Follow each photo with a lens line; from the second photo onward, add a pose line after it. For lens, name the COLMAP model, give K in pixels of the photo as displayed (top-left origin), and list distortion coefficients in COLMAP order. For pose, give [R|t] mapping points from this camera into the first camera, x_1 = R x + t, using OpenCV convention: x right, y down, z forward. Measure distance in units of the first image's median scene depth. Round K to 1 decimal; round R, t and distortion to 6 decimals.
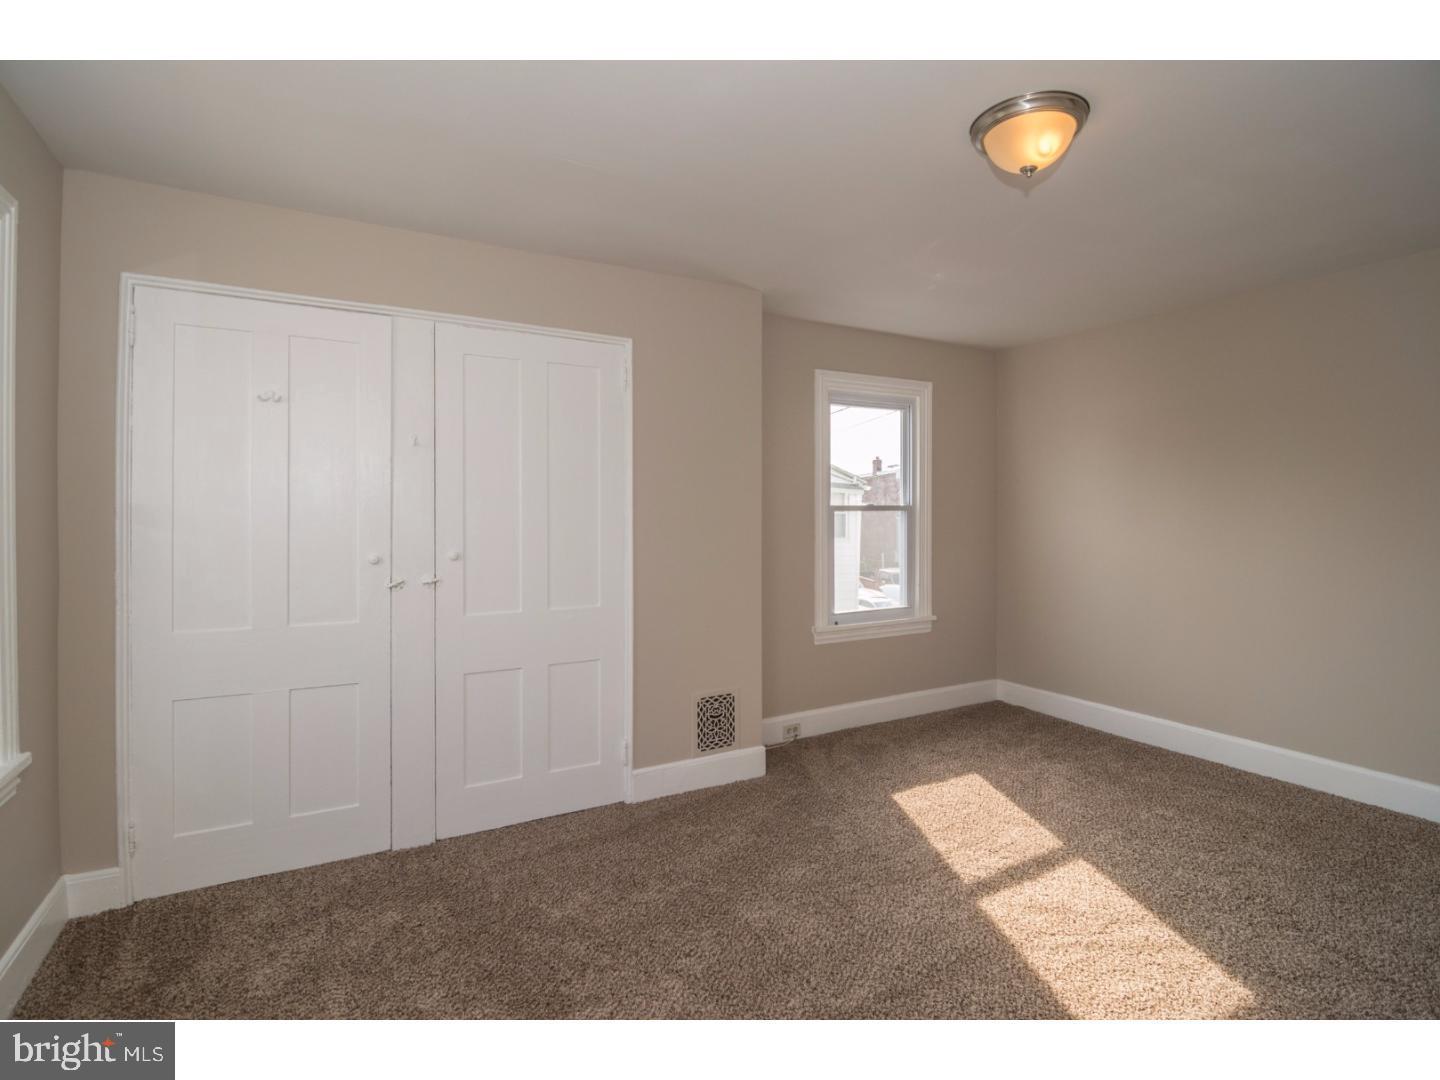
lens RADIAL K [[703.4, 0, 718.6], [0, 703.4, 512.9], [0, 0, 1]] dist [0.000704, -0.000254]
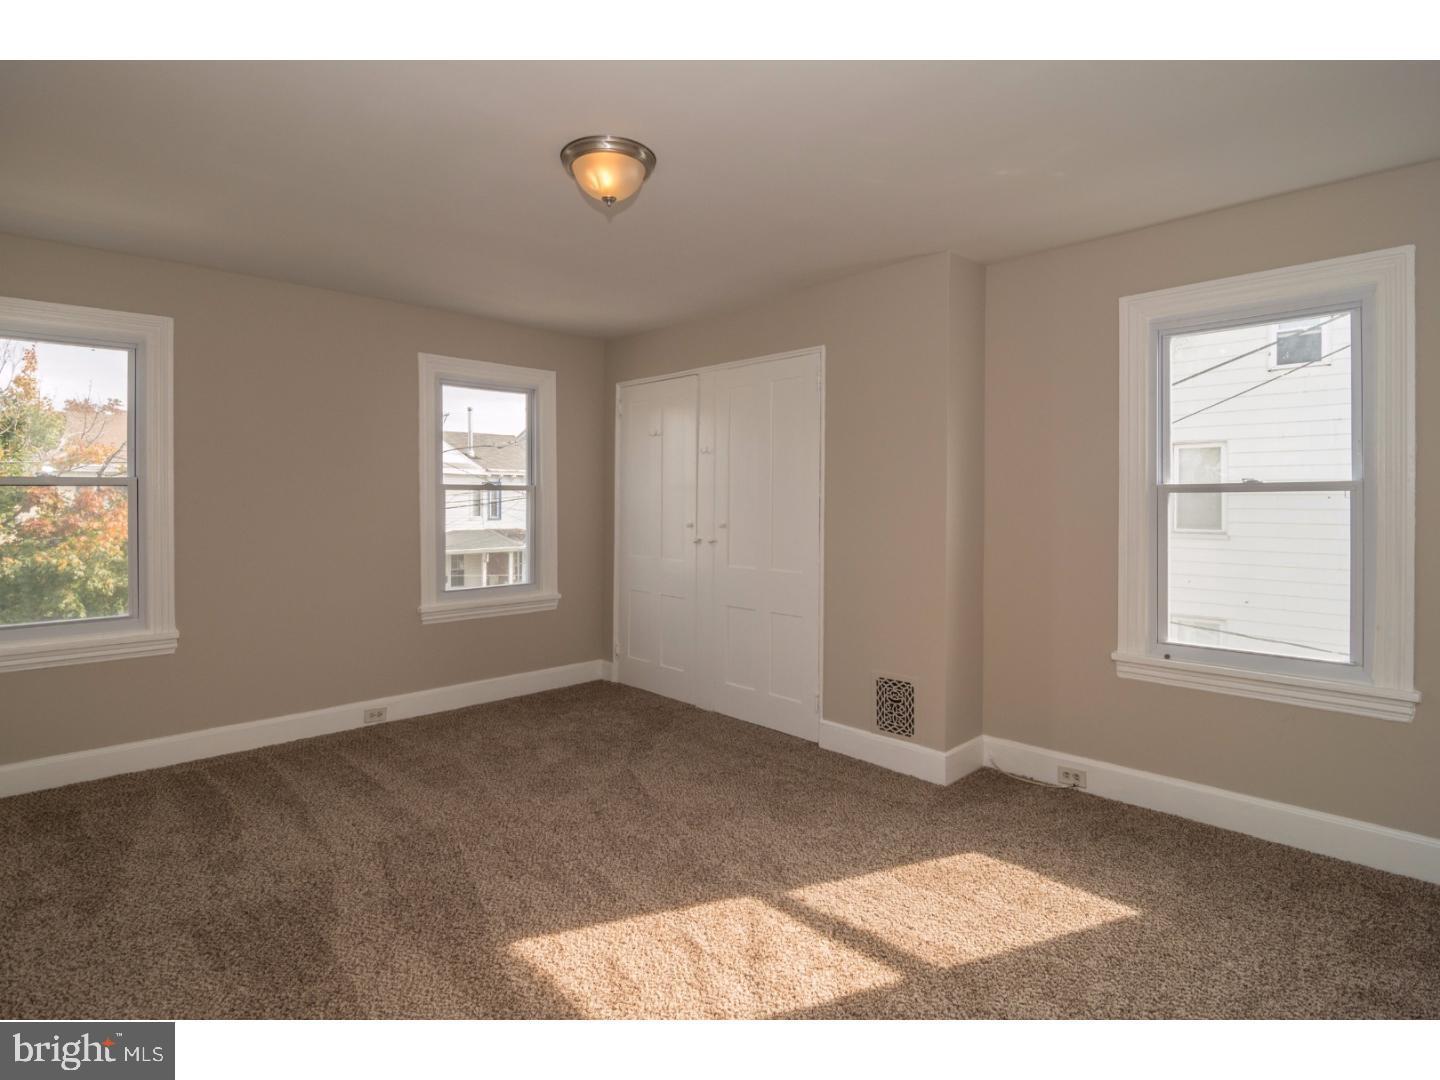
lens RADIAL K [[733.3, 0, 712.5], [0, 733.3, 502.7], [0, 0, 1]] dist [-0.022256, -0.000573]
pose [[0.248583, 0.003238, -0.968605, 0.929409], [-0.004090, 0.999989, 0.002293, 0.009357], [0.968602, 0.003392, 0.248593, 0.495873]]
